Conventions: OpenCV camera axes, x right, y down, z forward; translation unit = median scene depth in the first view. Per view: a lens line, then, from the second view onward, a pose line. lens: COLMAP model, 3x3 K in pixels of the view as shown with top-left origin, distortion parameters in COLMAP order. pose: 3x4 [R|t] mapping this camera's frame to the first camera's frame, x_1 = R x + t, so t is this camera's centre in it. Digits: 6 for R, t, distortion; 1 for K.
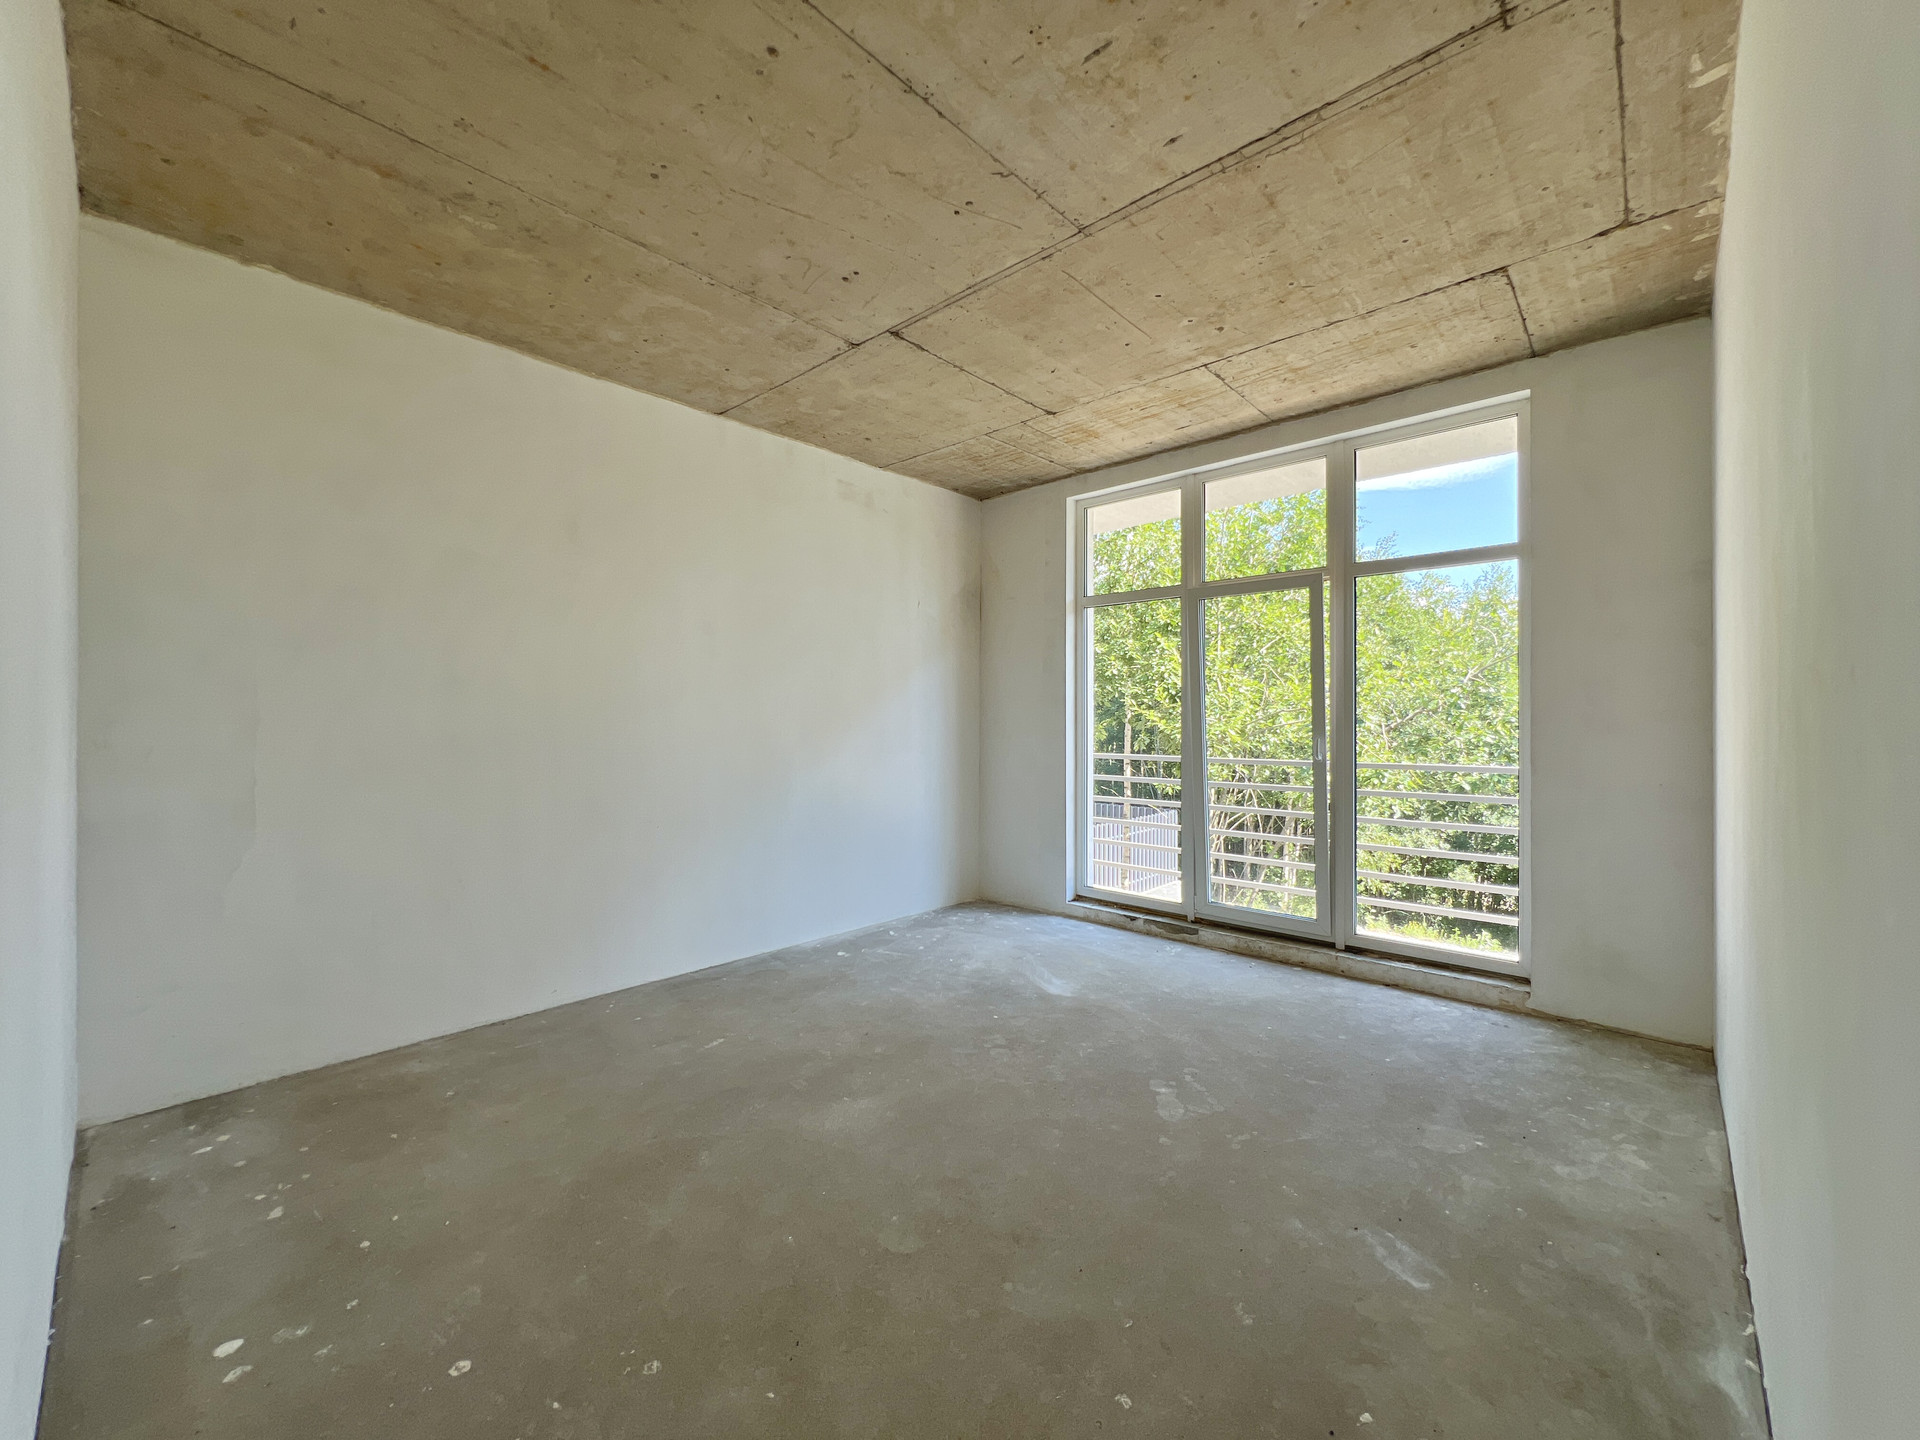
lens RADIAL K [[768.2, 0, 972.8], [0, 768.2, 720.4], [0, 0, 1]] dist [-0.002083, 0.000183]
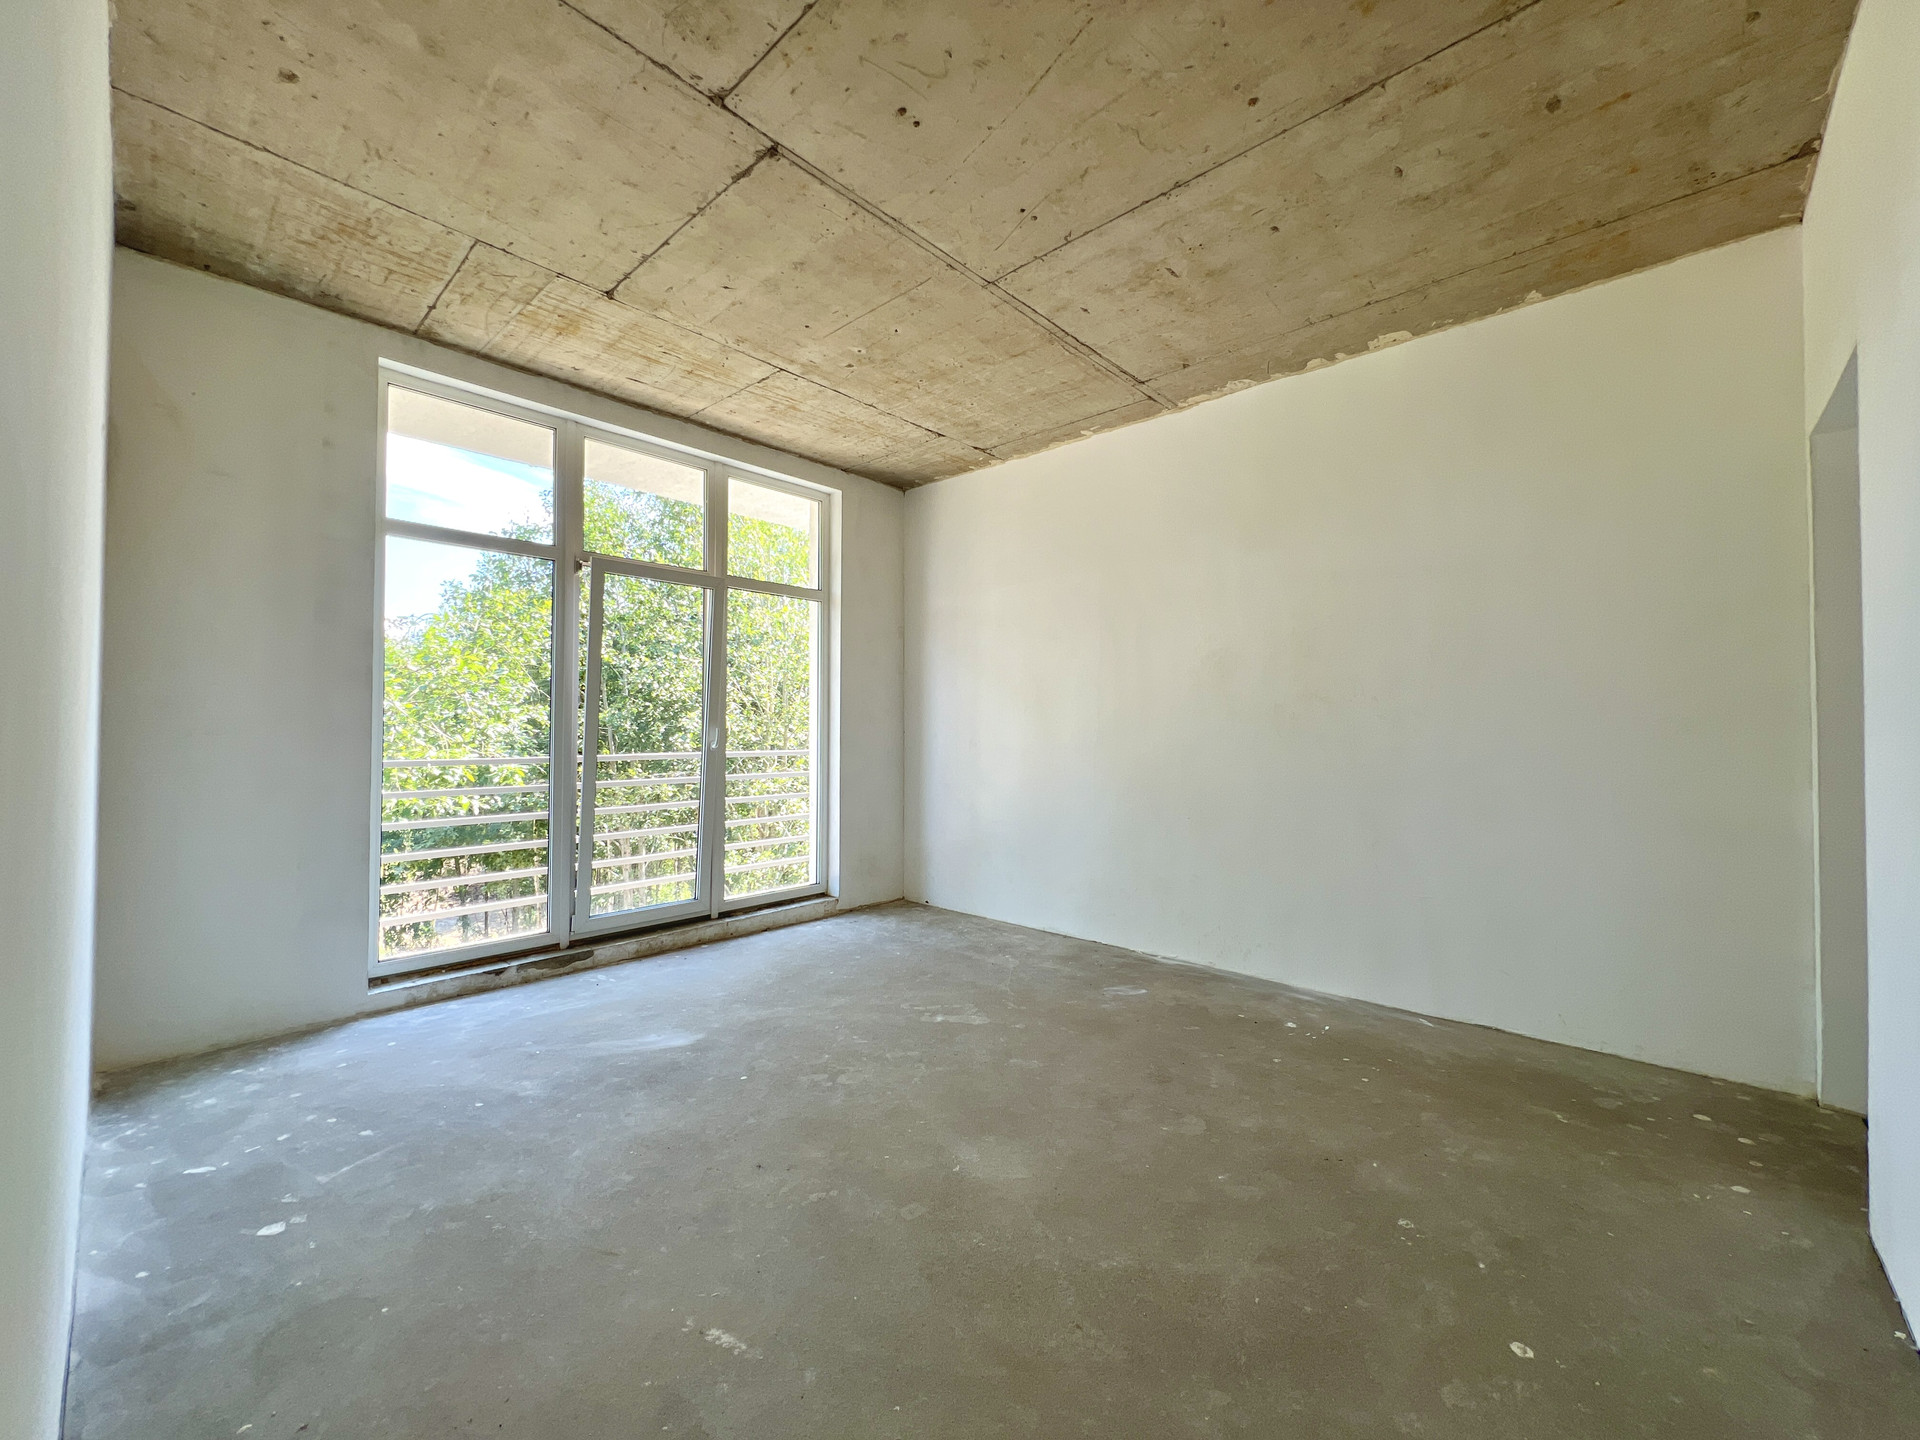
lens RADIAL K [[768.2, 0, 942.9], [0, 768.2, 719.9], [0, 0, 1]] dist [-0.002083, 0.000183]
pose [[0.020582, 0.011842, 0.999718, -0.681308], [-0.002392, 0.999928, -0.011795, 0.025391], [-0.999785, -0.002148, 0.020609, 0.702723]]
